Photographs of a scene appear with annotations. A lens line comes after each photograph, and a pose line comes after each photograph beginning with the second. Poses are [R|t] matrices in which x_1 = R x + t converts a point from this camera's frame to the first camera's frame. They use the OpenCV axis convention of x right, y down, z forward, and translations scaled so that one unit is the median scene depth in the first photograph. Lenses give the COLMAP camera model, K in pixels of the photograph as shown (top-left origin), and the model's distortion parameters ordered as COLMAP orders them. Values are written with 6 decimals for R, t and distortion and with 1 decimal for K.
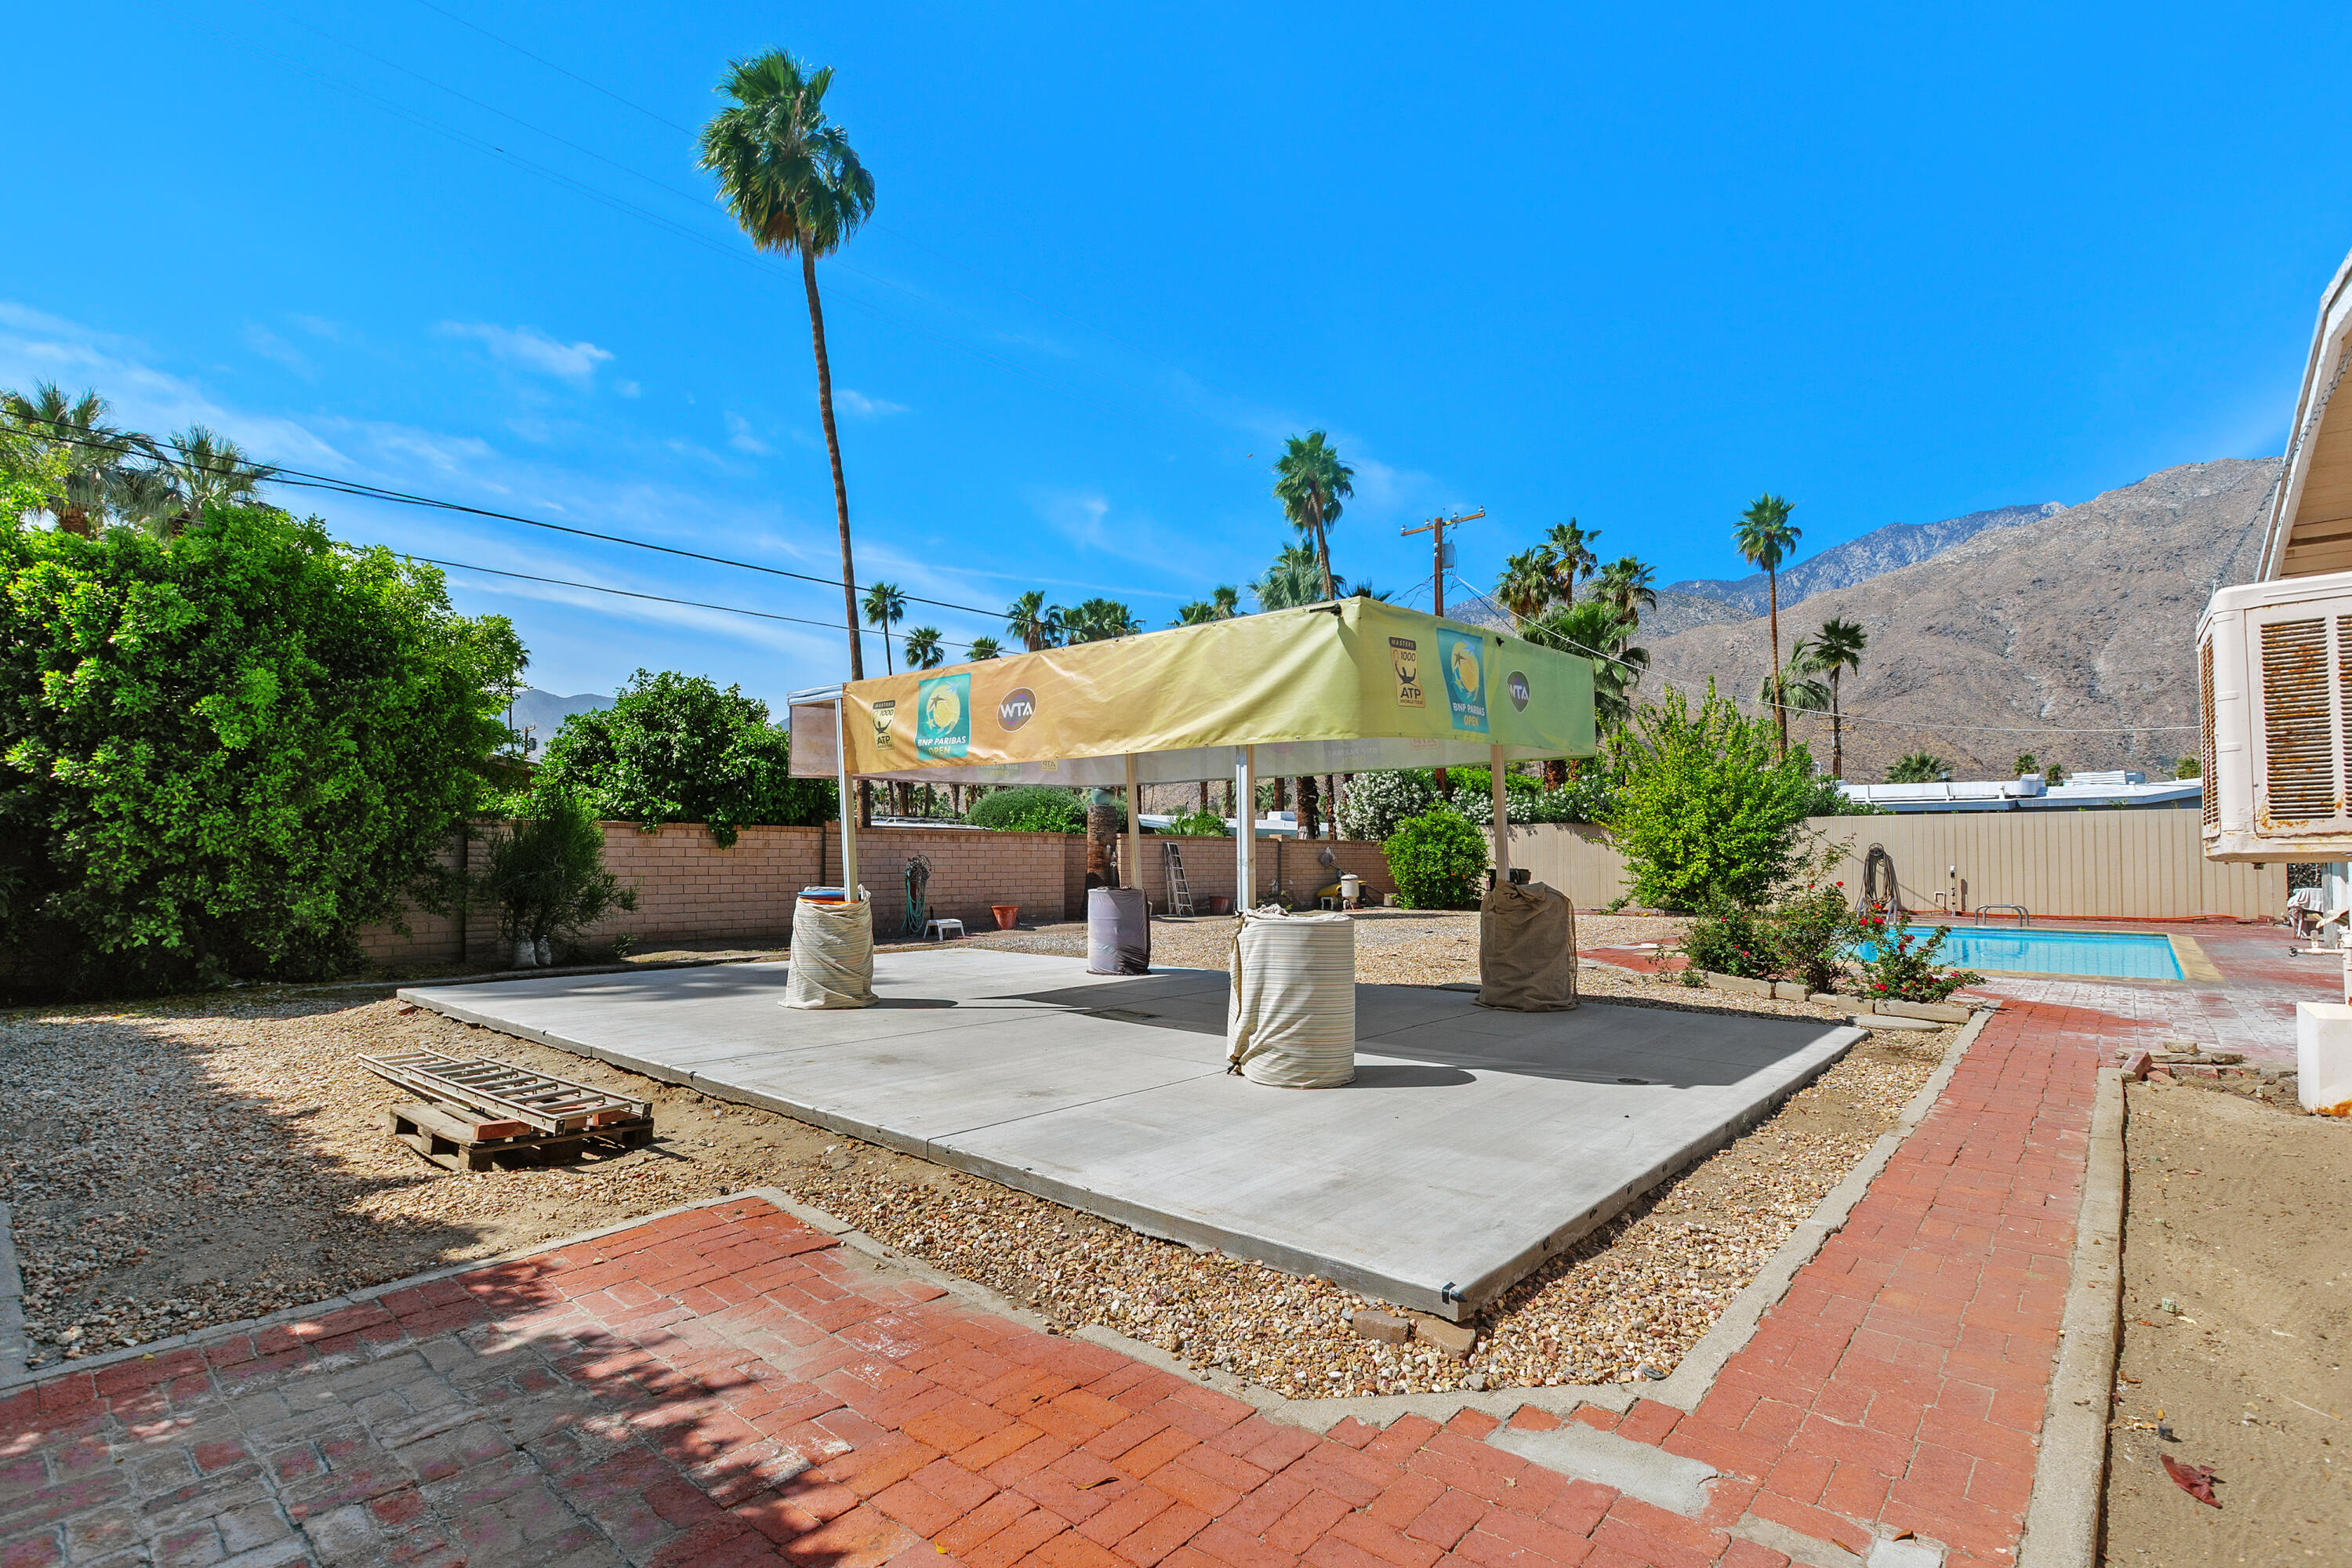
lens RADIAL K [[1078.9, 0, 1202.7], [0, 1078.9, 833.3], [0, 0, 1]] dist [-0.003255, 0.000497]
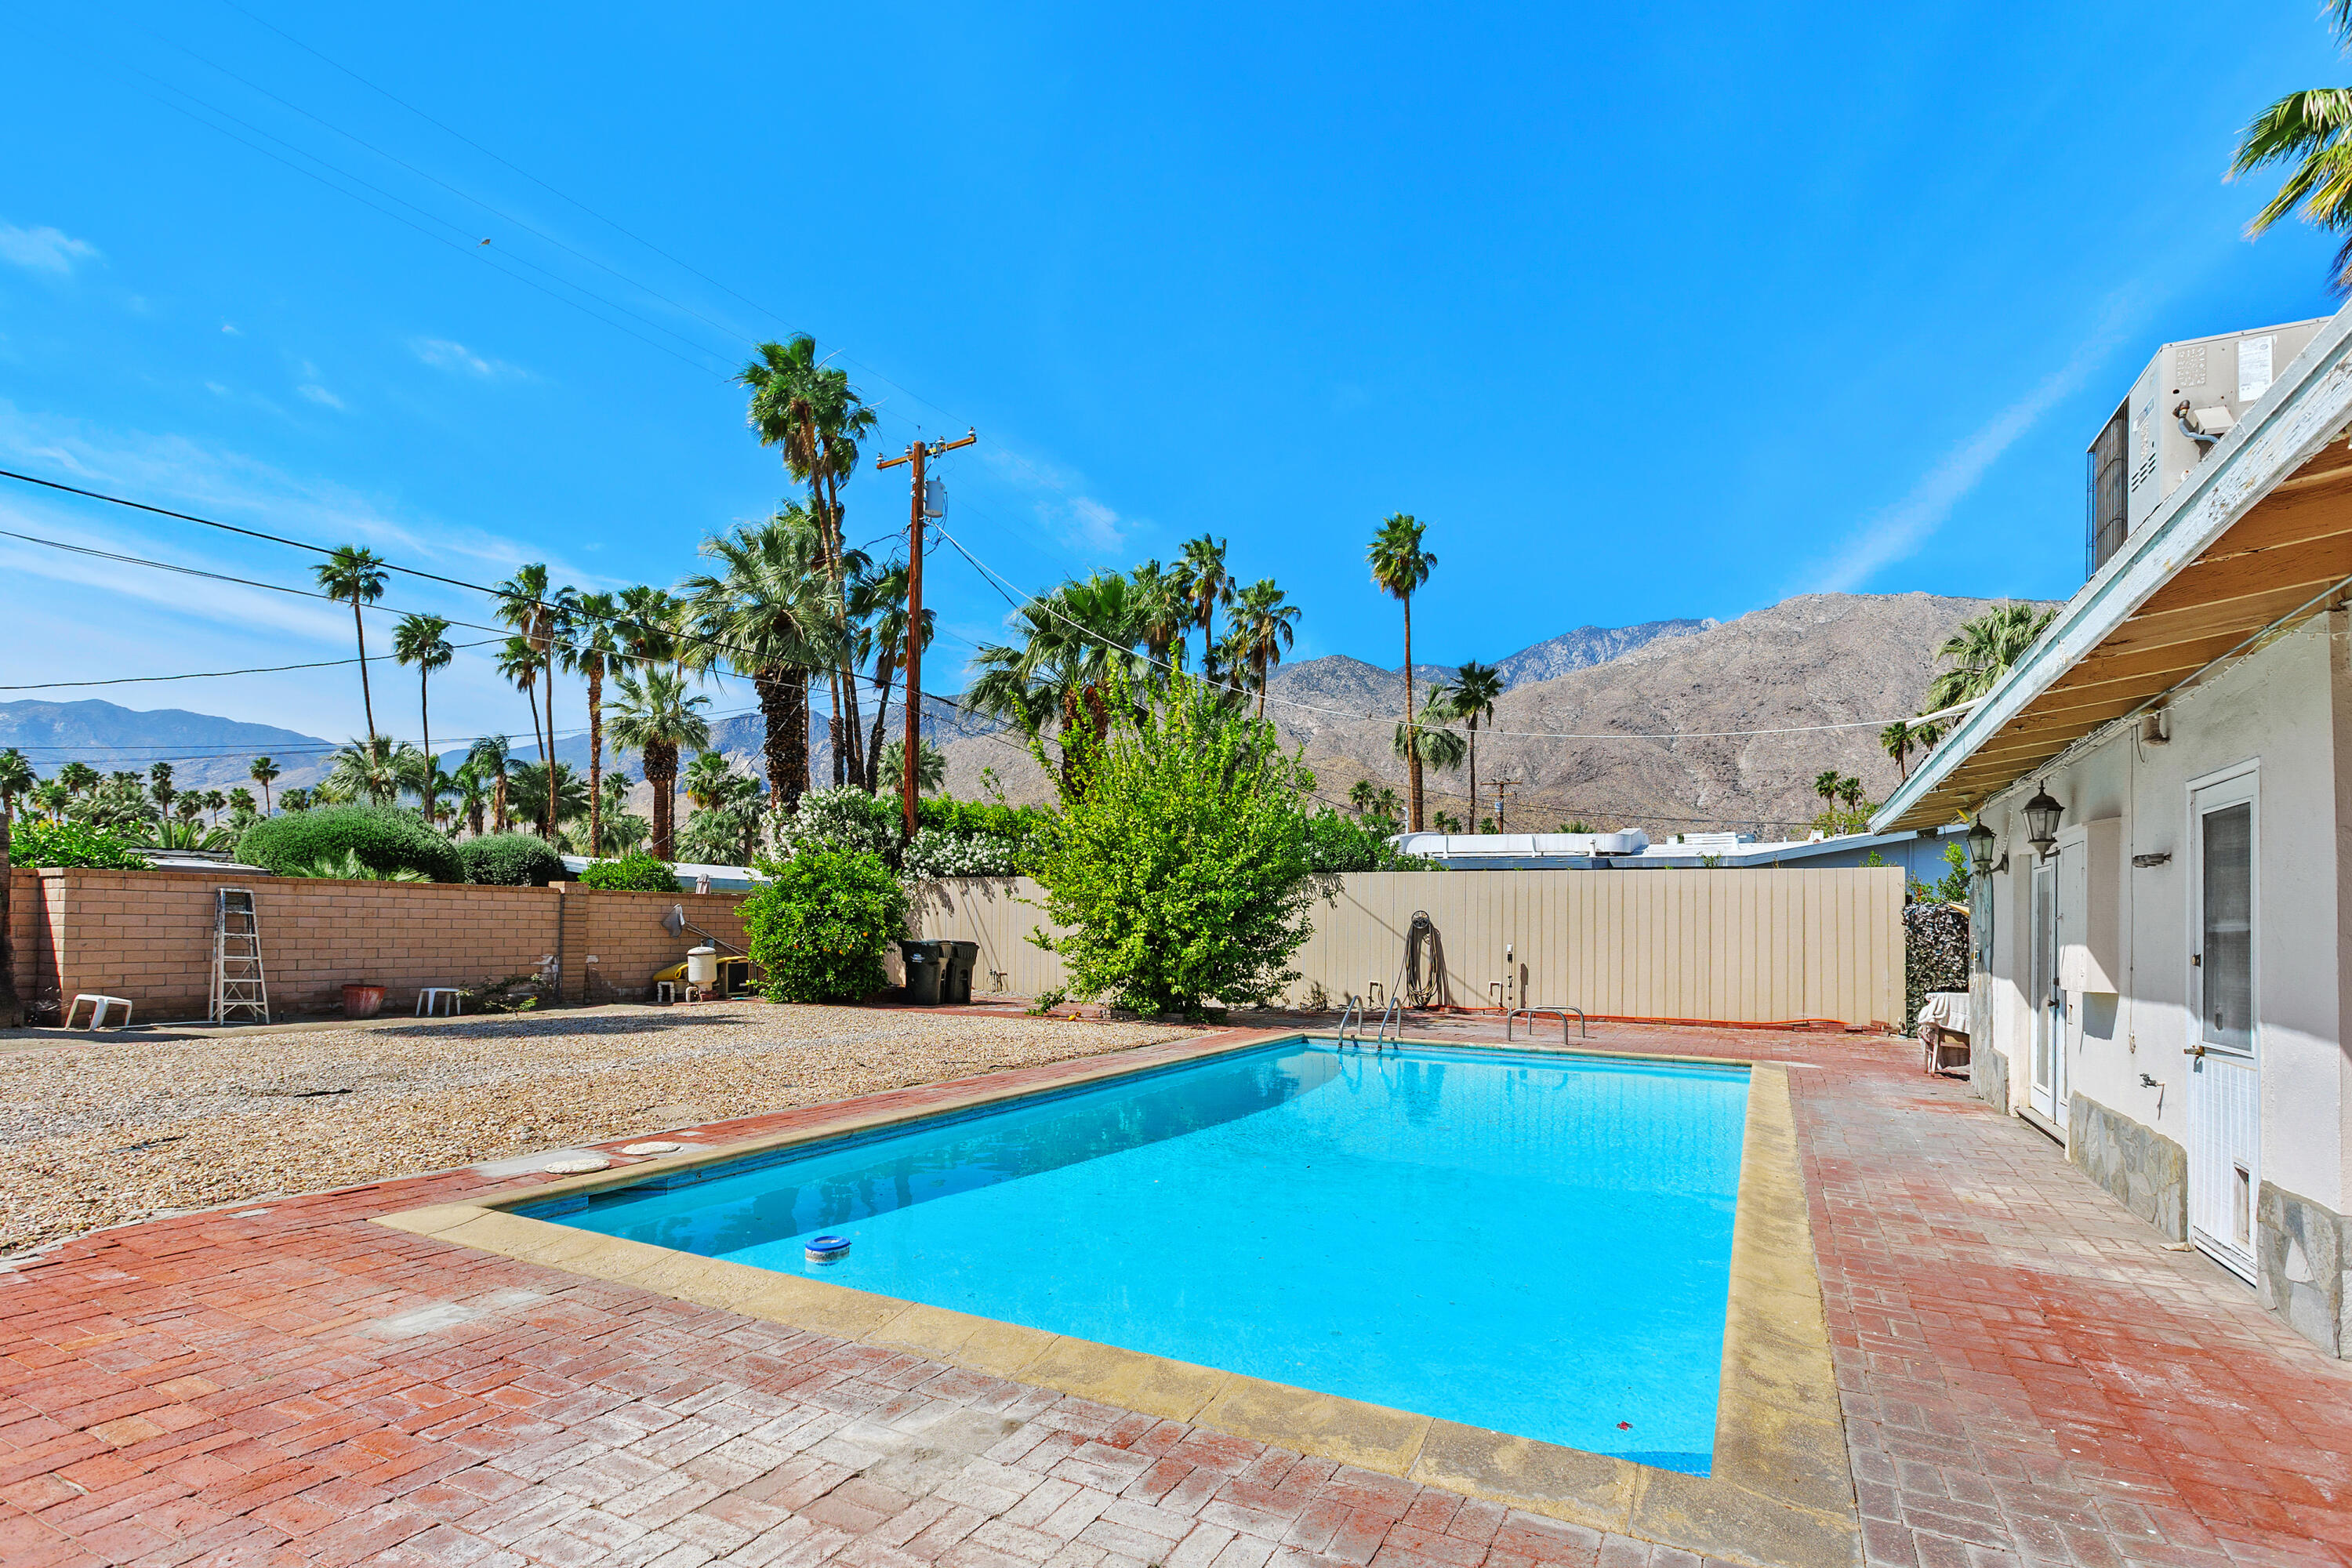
lens RADIAL K [[1078.9, 0, 1228.3], [0, 1078.9, 904.9], [0, 0, 1]] dist [-0.003255, 0.000497]
pose [[0.968429, 0.017476, 0.248677, 0.199627], [-0.019493, 0.999794, 0.005653, 0.002130], [-0.248527, -0.010322, 0.968570, 0.212071]]
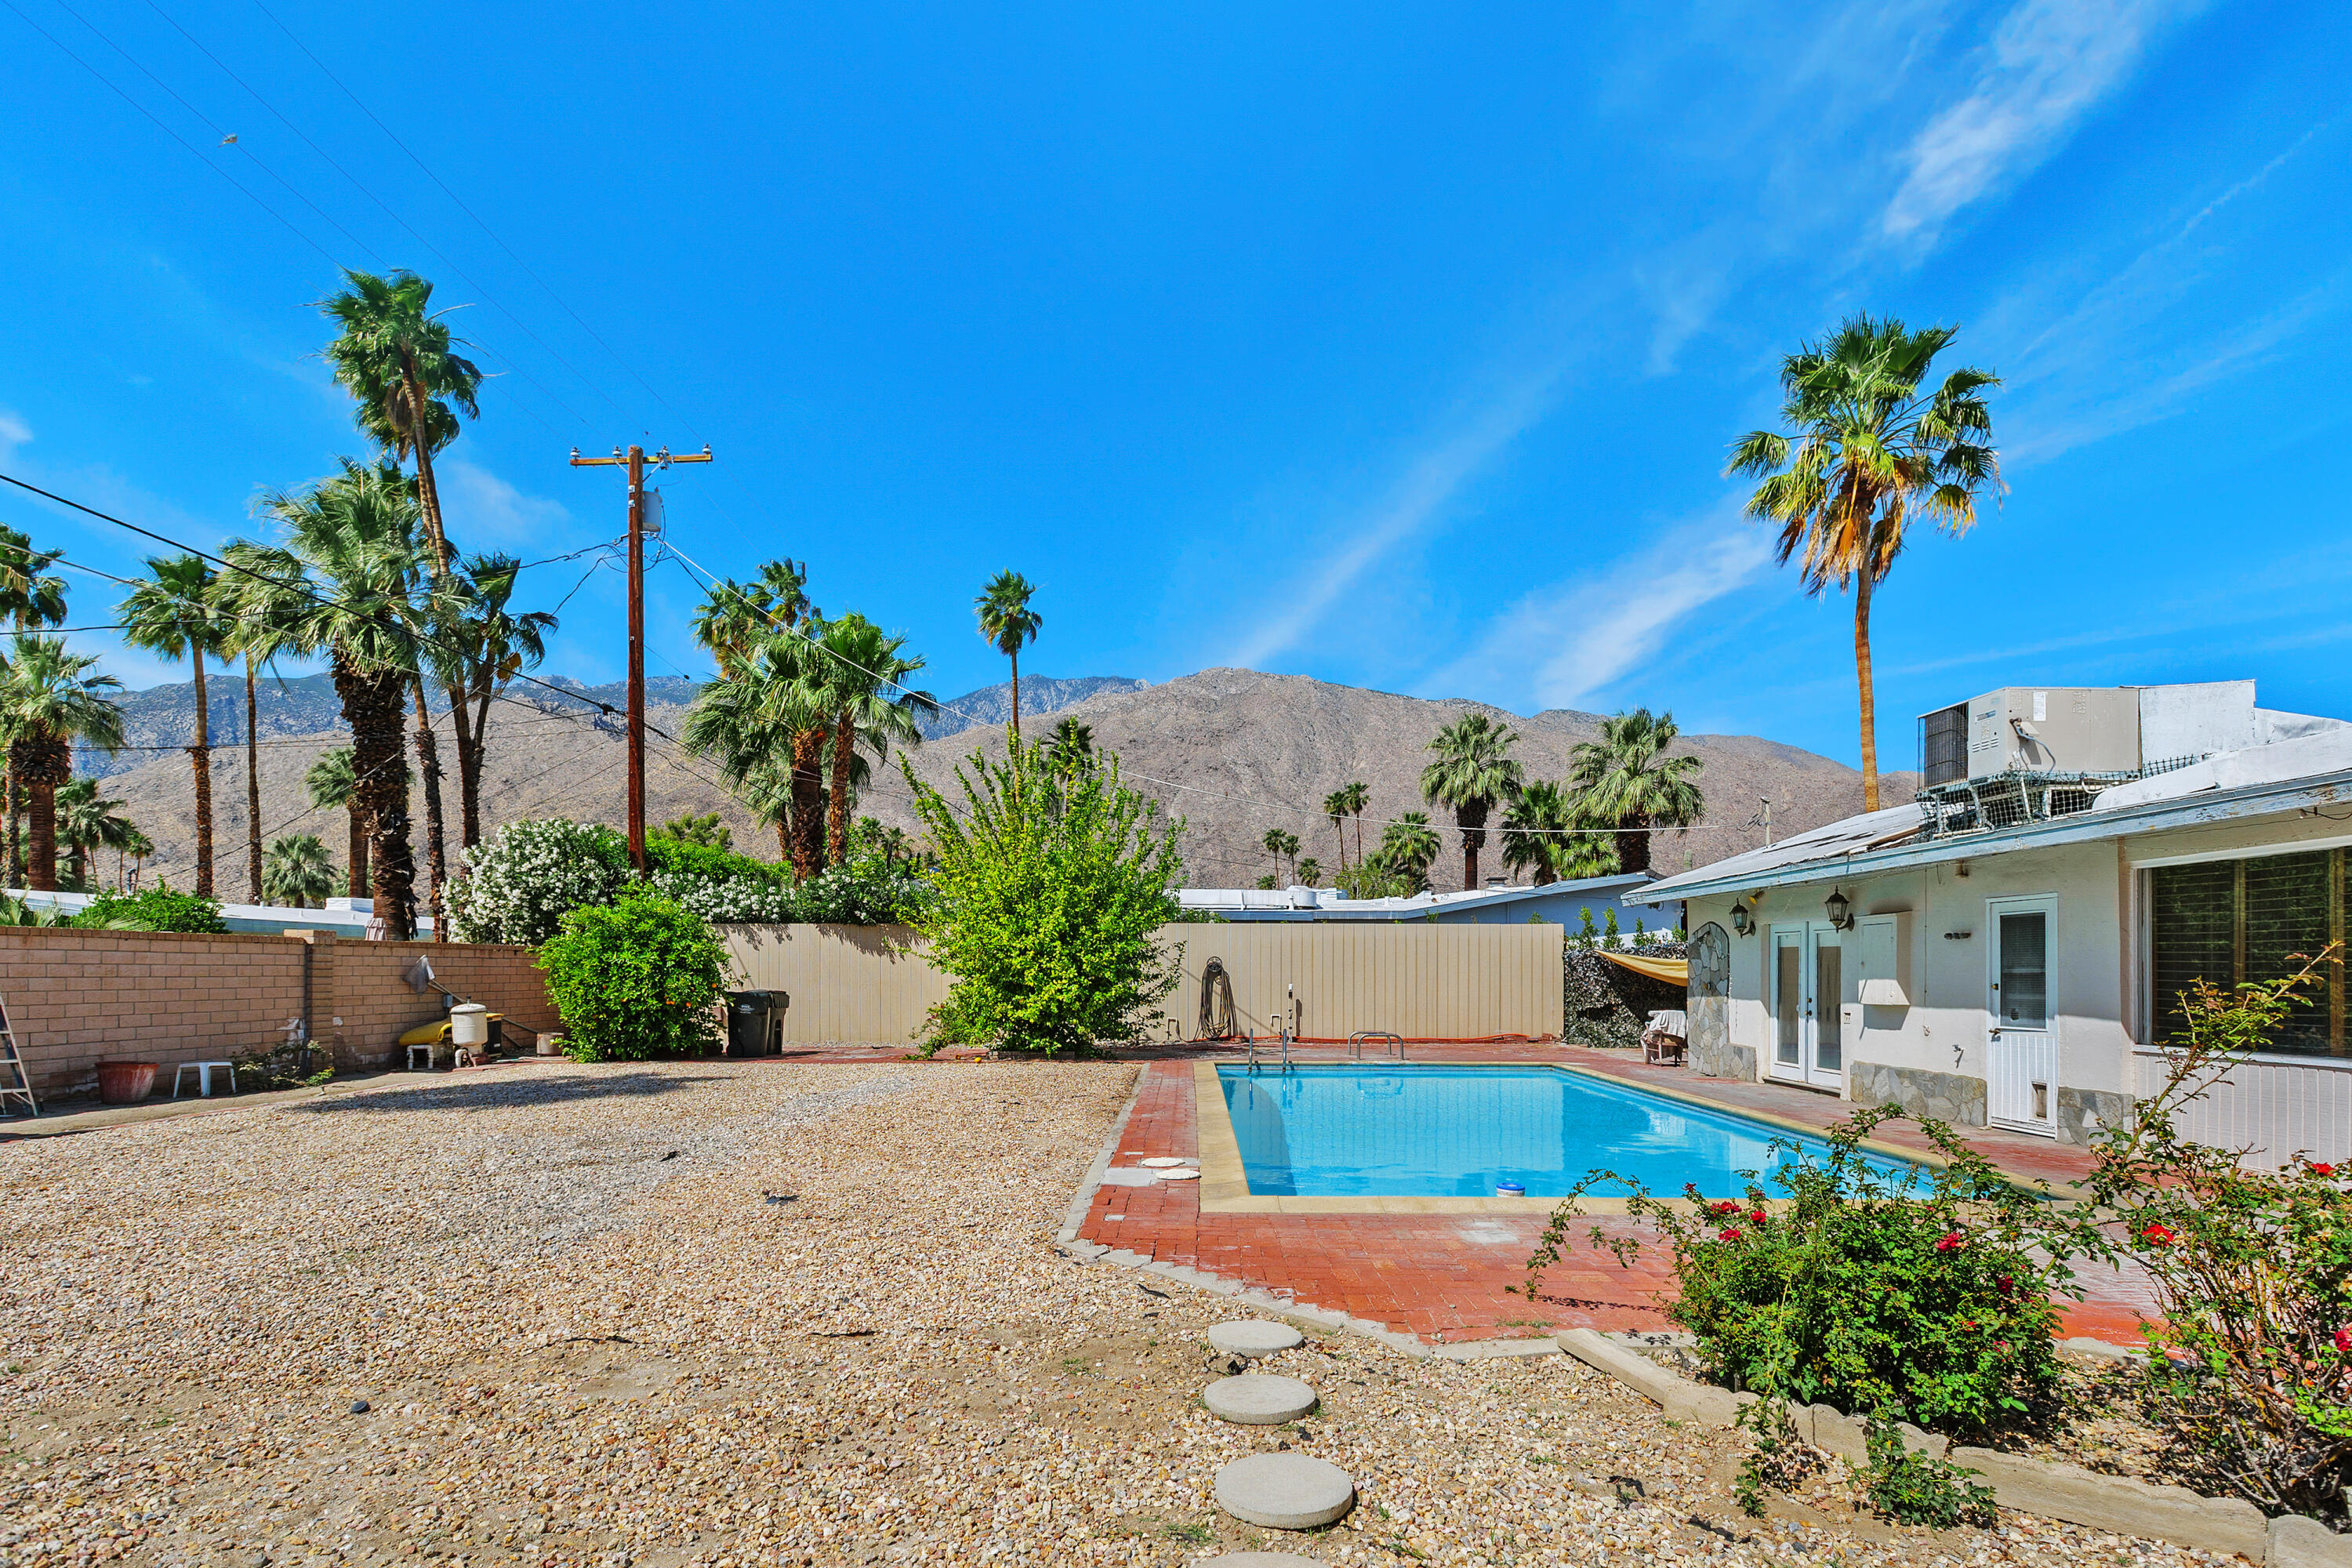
lens RADIAL K [[1078.9, 0, 1168.7], [0, 1078.9, 971.9], [0, 0, 1]] dist [-0.003255, 0.000497]
pose [[0.762462, -0.002233, 0.647030, 0.035581], [-0.017742, 0.999546, 0.024358, 0.000701], [-0.646790, -0.030052, 0.762076, 0.235724]]
